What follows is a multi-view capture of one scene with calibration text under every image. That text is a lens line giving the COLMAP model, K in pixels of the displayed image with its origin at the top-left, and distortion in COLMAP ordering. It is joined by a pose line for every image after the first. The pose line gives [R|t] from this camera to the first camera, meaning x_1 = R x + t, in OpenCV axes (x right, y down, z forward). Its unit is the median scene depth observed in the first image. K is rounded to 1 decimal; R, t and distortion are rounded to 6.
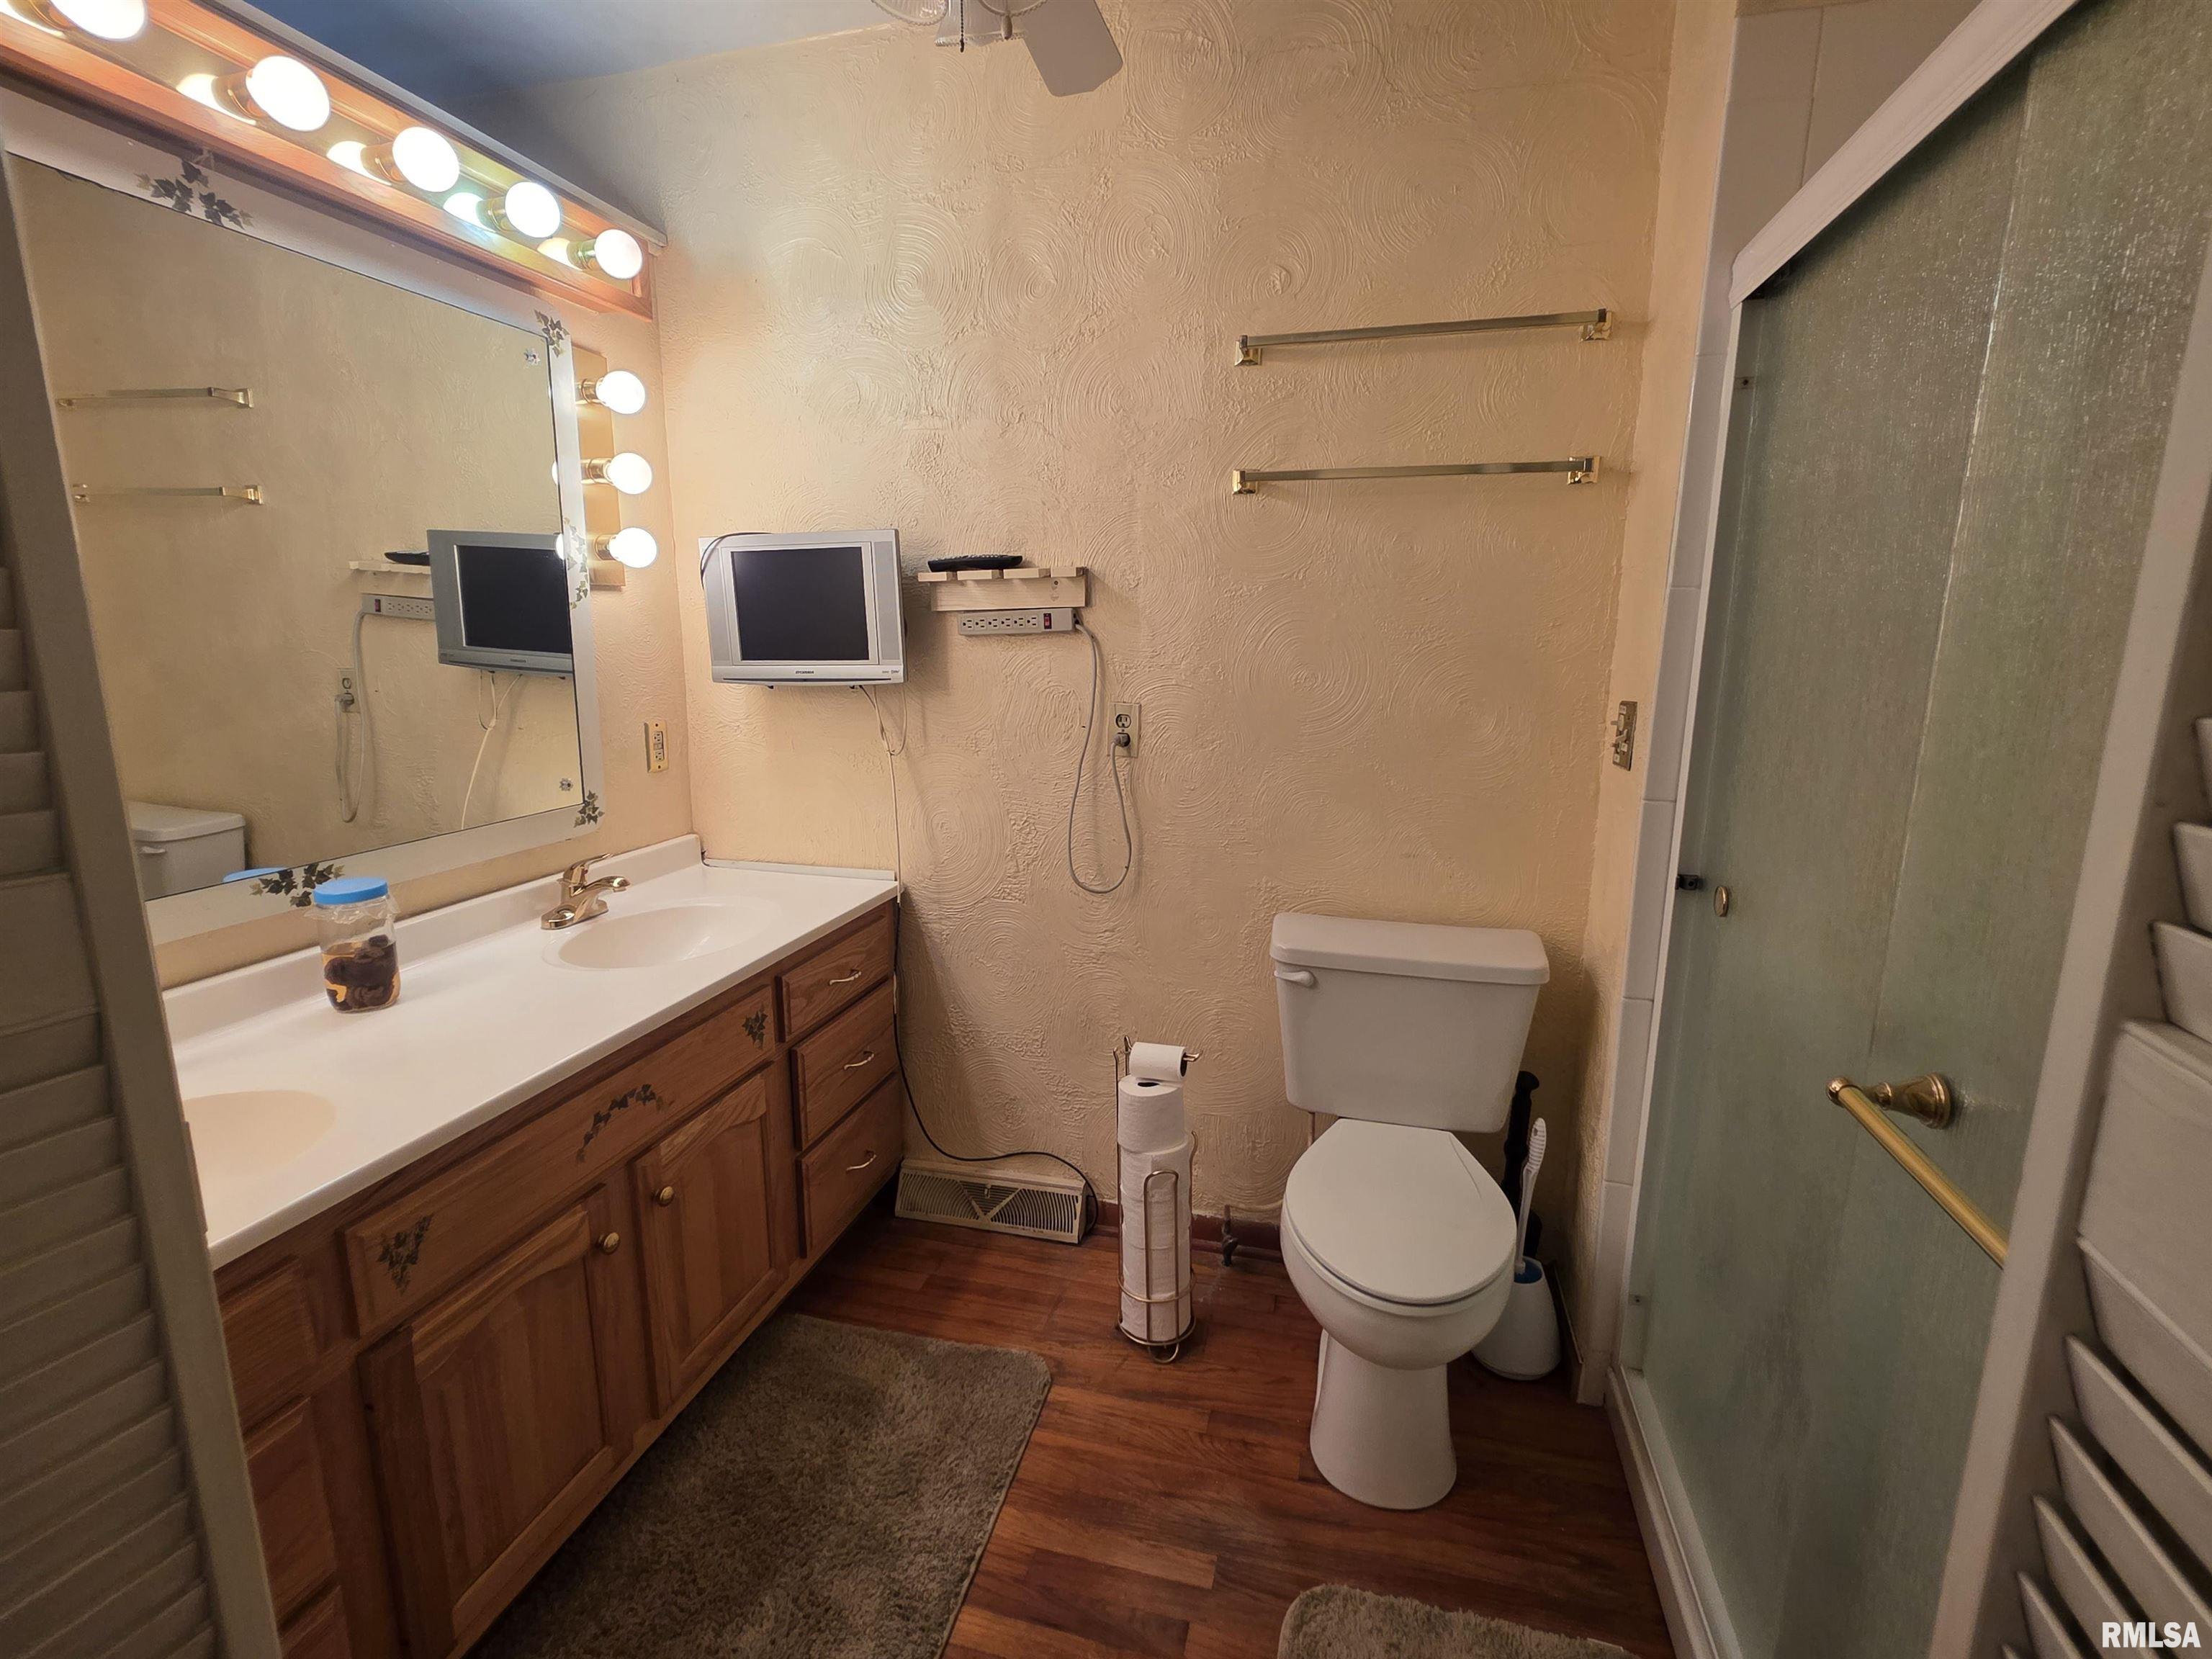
lens RADIAL K [[1014.0, 0, 1103.4], [0, 1014.0, 824.6], [0, 0, 1]] dist [0.006132, 0.000628]
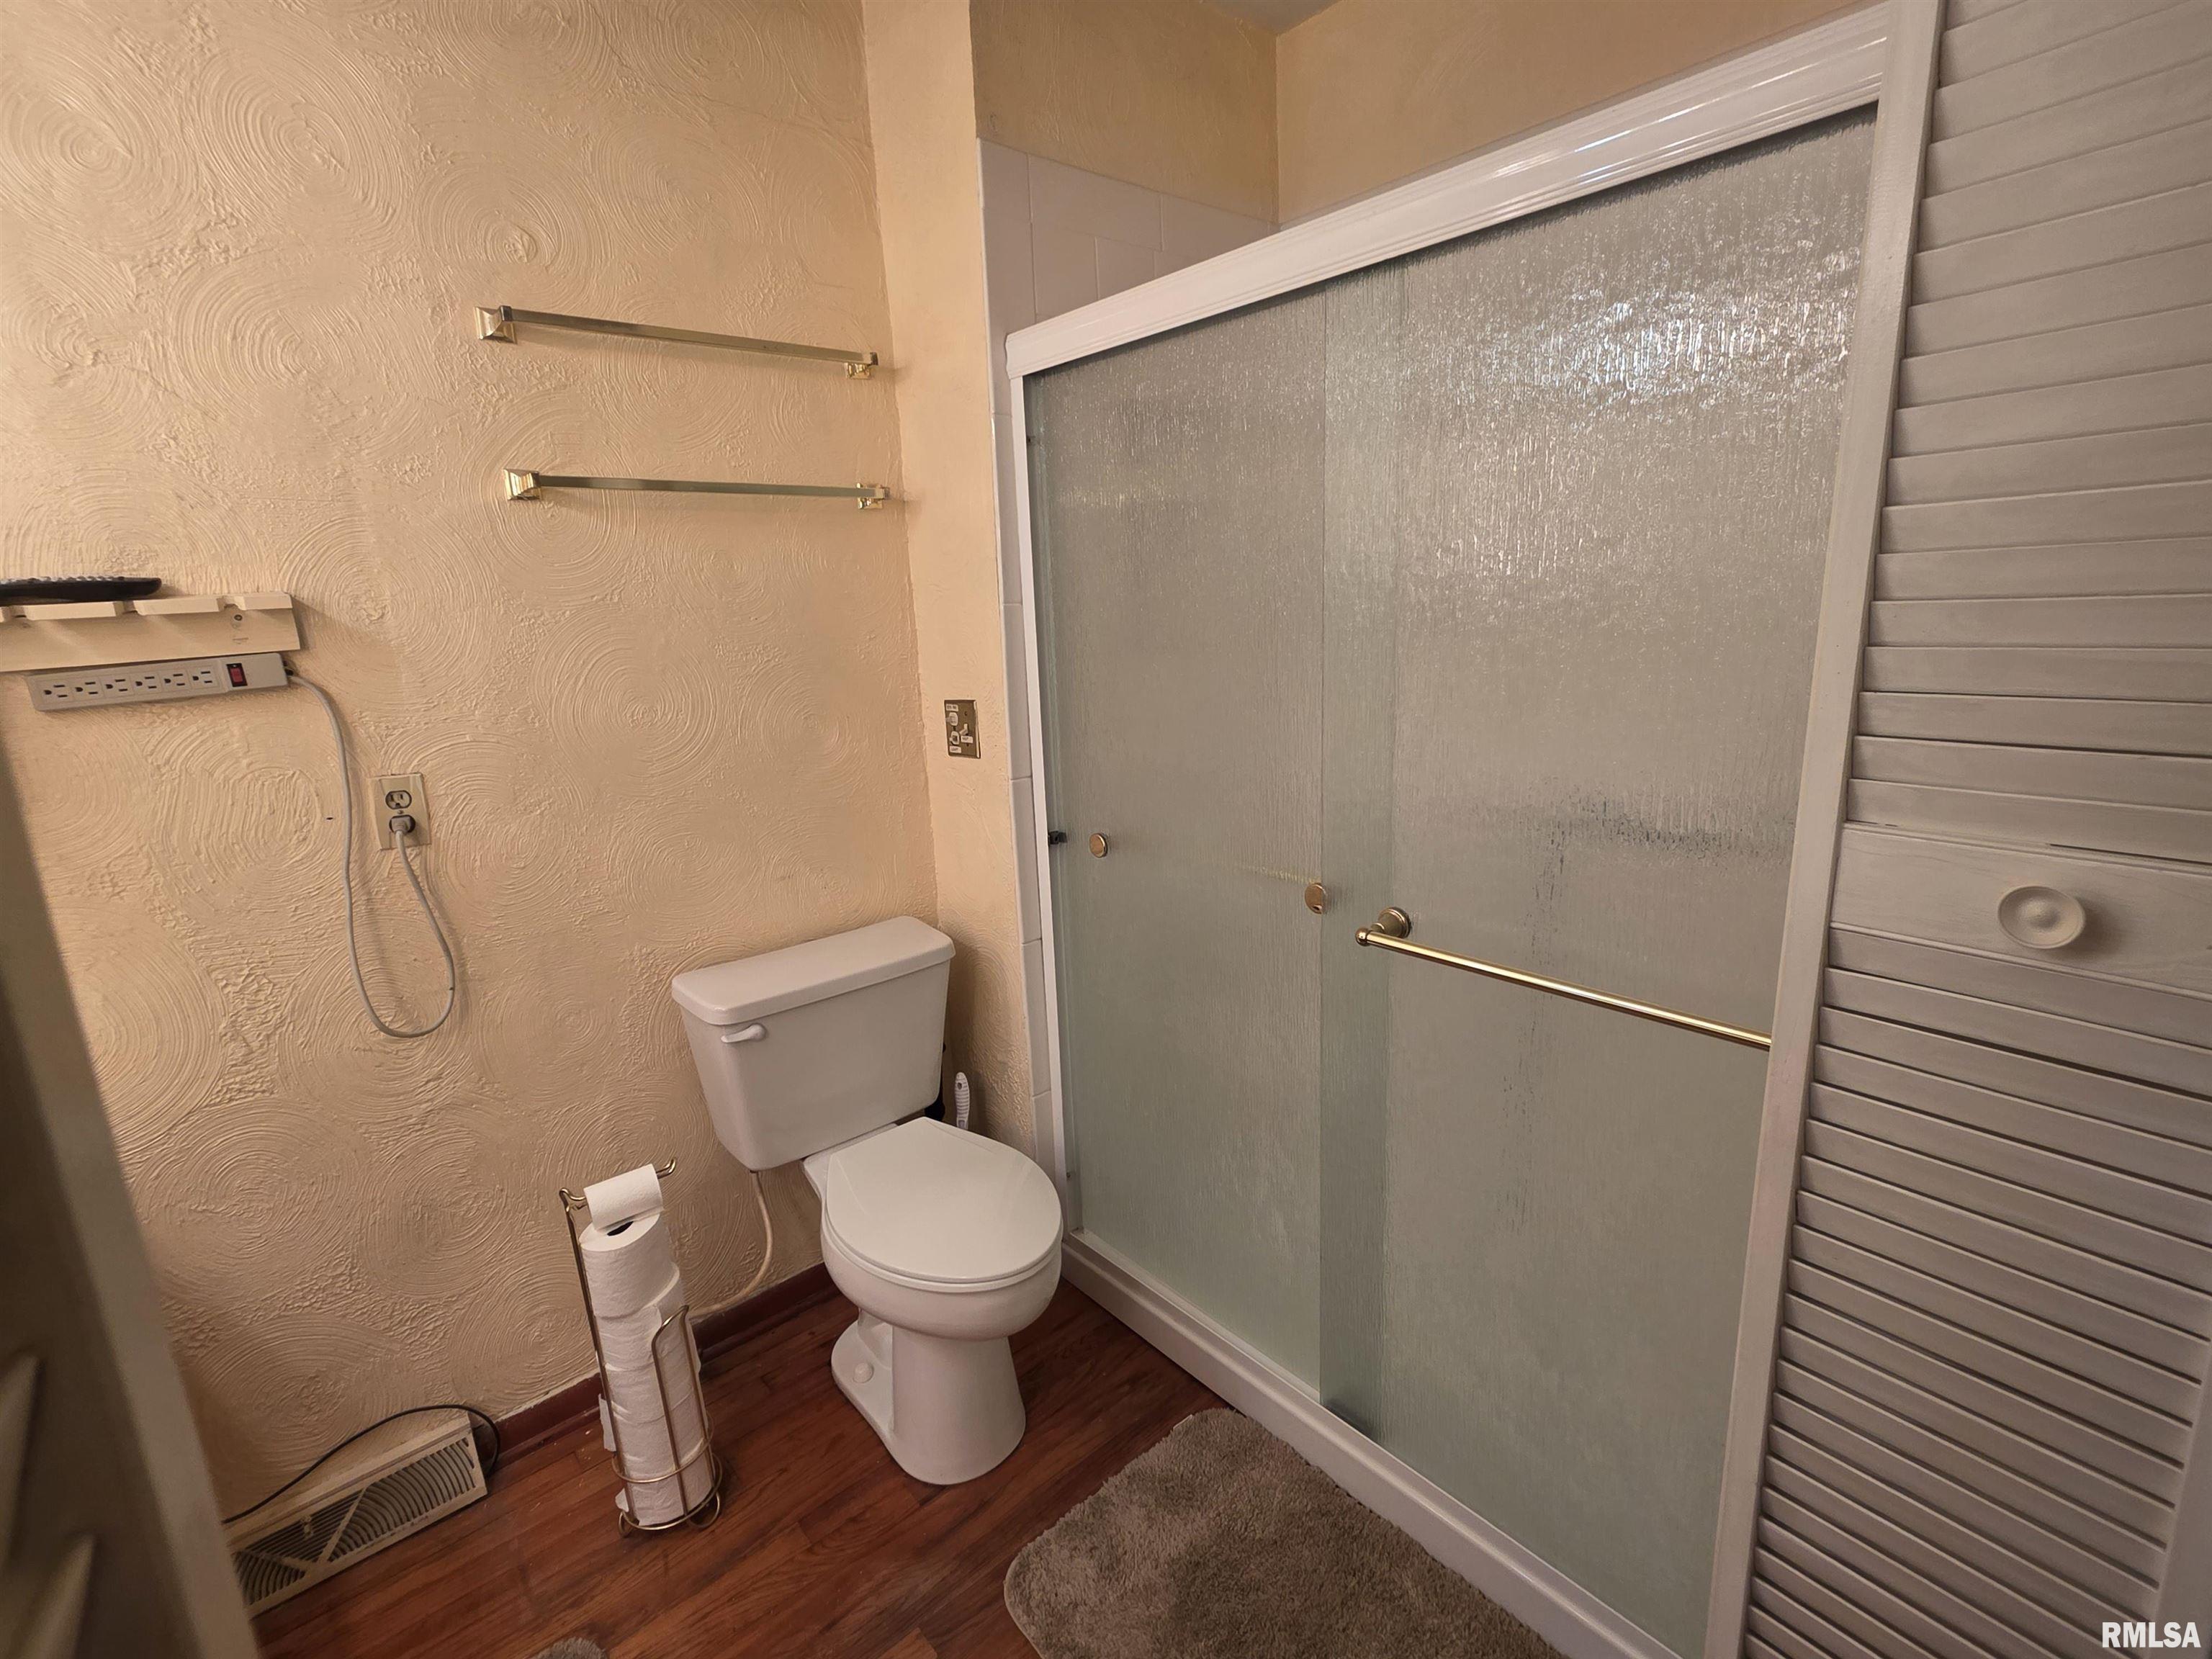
lens RADIAL K [[1014.0, 0, 1106.7], [0, 1014.0, 825.6], [0, 0, 1]] dist [0.006132, 0.000628]
pose [[0.570378, -0.209385, 0.794246, -0.303002], [0.202283, 0.972989, 0.111239, -0.067855], [-0.796084, 0.097214, 0.597327, 0.163849]]
